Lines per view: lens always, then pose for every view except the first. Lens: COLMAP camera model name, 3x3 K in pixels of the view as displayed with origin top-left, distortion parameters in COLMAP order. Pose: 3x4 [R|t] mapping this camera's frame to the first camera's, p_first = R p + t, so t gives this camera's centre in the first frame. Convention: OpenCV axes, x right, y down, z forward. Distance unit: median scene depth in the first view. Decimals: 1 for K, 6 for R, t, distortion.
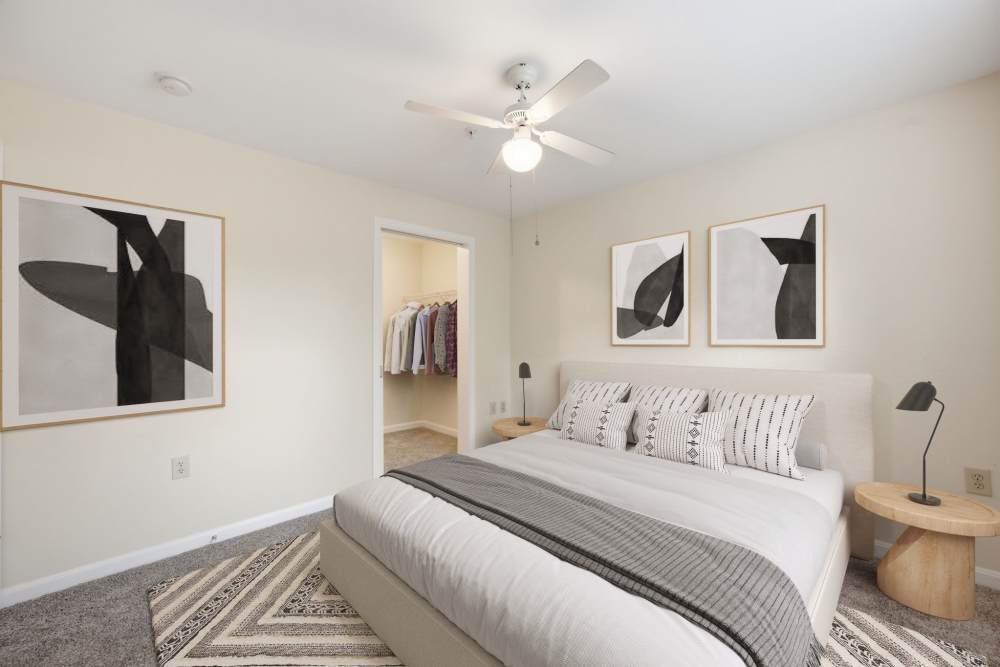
lens RADIAL K [[398.5, 0, 496.8], [0, 398.5, 330.7], [0, 0, 1]] dist [0.003743, 0.000311]
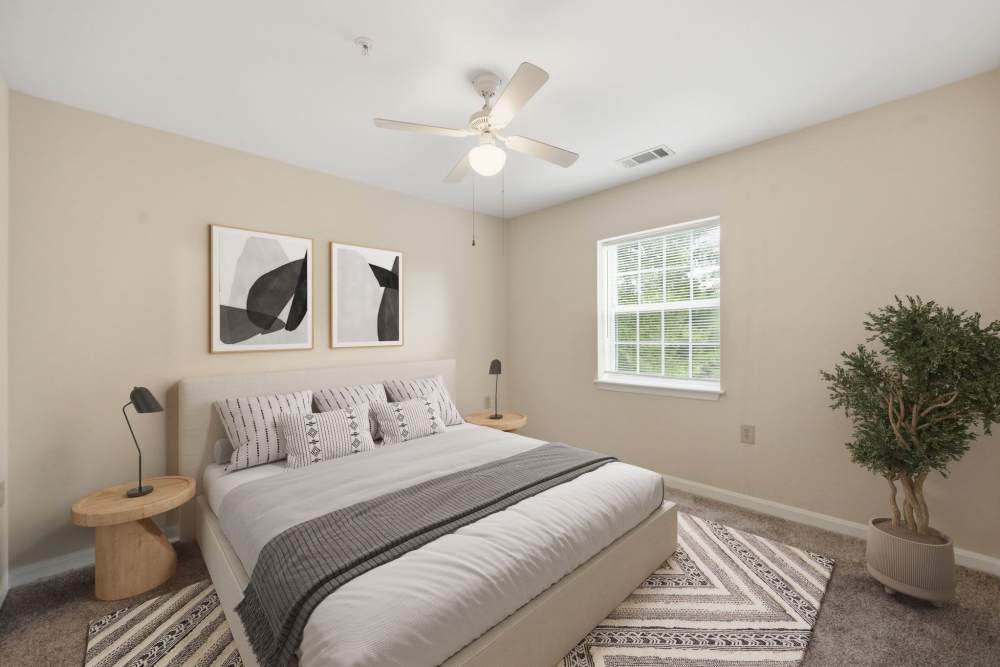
lens RADIAL K [[398.5, 0, 497.1], [0, 398.5, 337.2], [0, 0, 1]] dist [0.003743, 0.000311]
pose [[0.004472, 0.001980, 0.999988, -0.645319], [0.000375, 0.999998, -0.001981, 0.009671], [-0.999990, 0.000383, 0.004471, 0.596296]]
